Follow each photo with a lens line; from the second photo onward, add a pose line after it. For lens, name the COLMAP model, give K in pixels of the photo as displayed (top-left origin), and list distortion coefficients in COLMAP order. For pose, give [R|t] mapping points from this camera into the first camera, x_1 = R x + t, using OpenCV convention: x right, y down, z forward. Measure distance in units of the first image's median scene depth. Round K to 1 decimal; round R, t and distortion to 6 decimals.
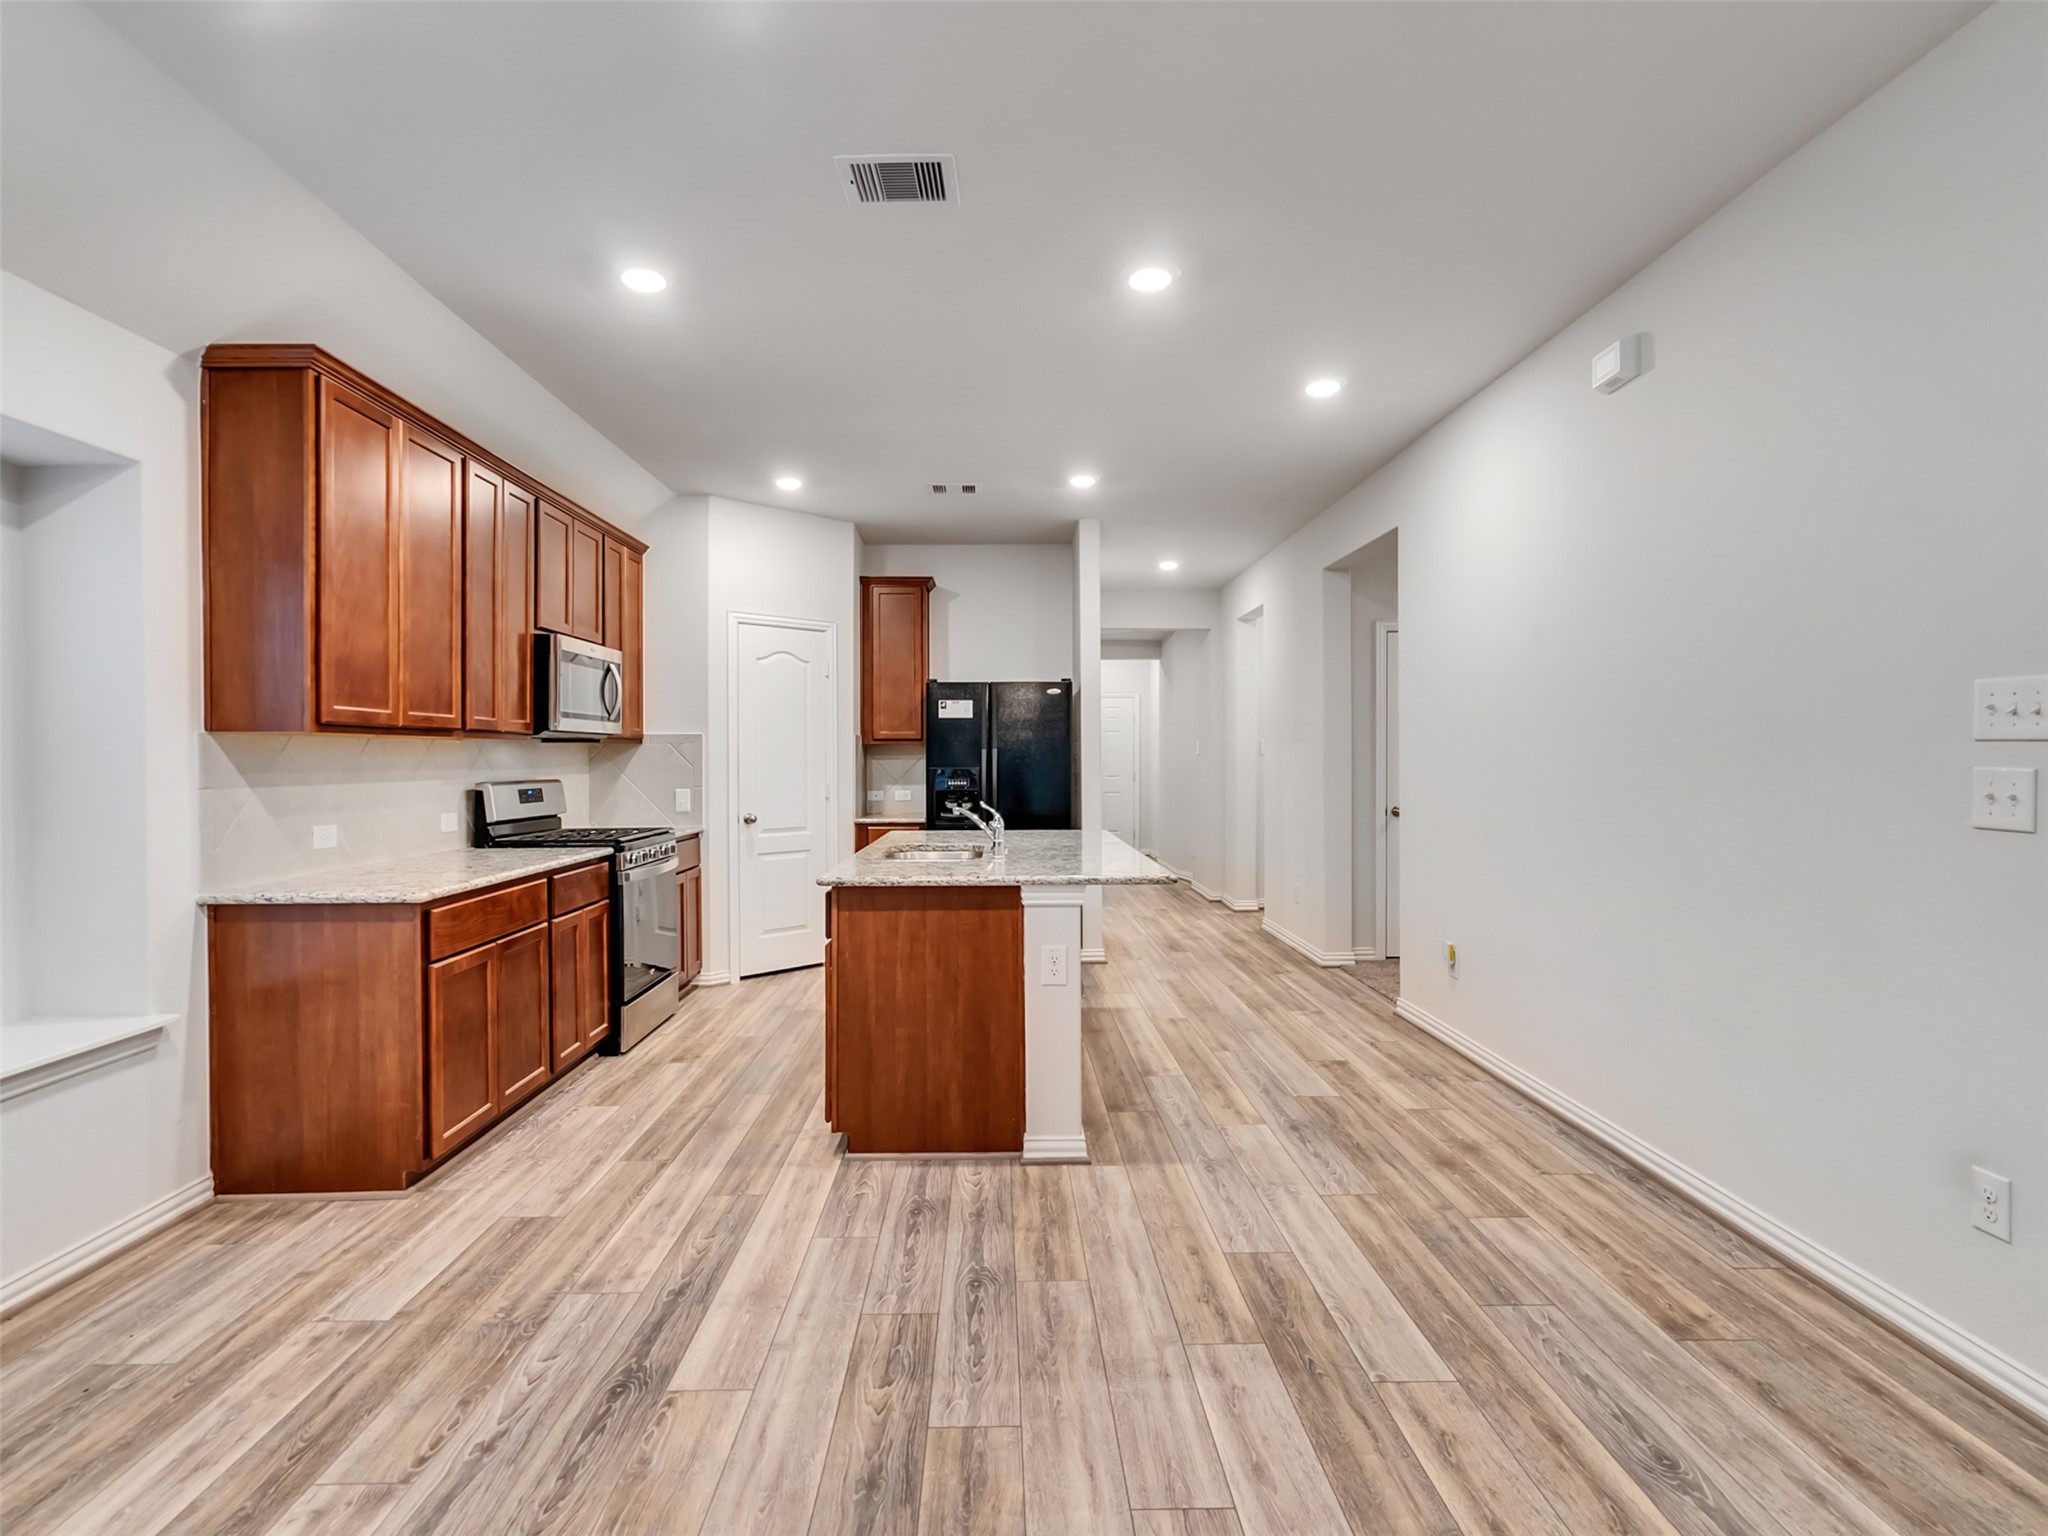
lens RADIAL K [[1040.4, 0, 1021.7], [0, 1040.4, 764.9], [0, 0, 1]] dist [-0.002200, 0.001823]
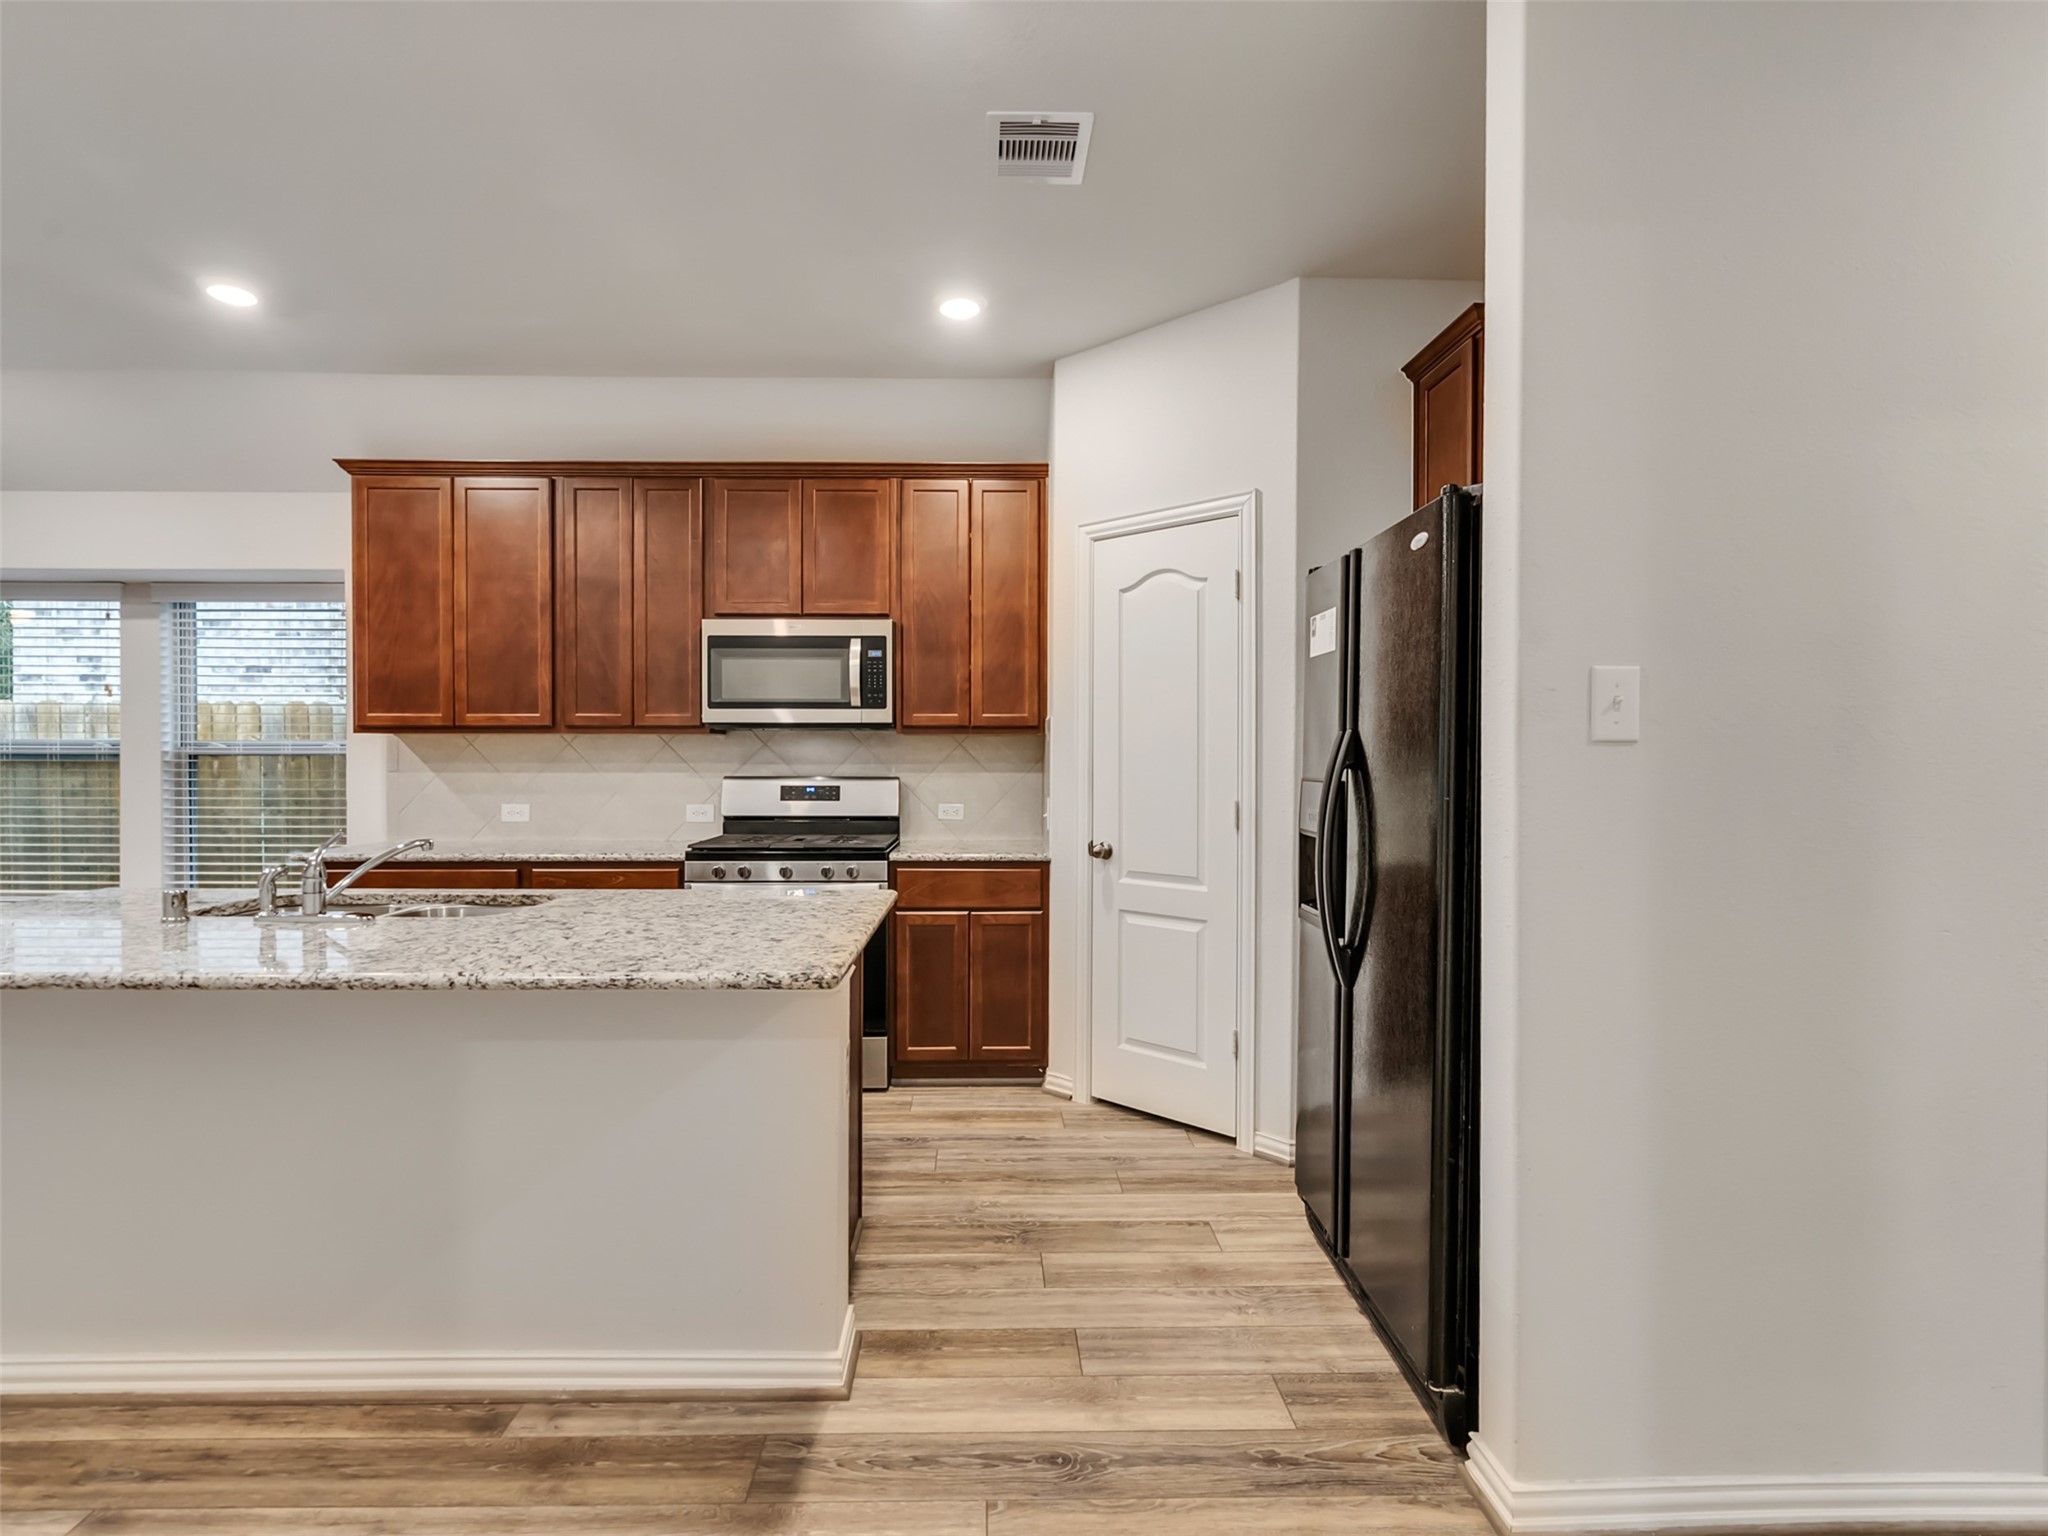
lens RADIAL K [[1040.4, 0, 1022.3], [0, 1040.4, 759.6], [0, 0, 1]] dist [-0.002200, 0.001823]
pose [[0.009226, 0.009454, -0.999913, 0.603321], [-0.009316, 0.999913, 0.009368, -0.014502], [0.999914, 0.009229, 0.009314, 1.547326]]
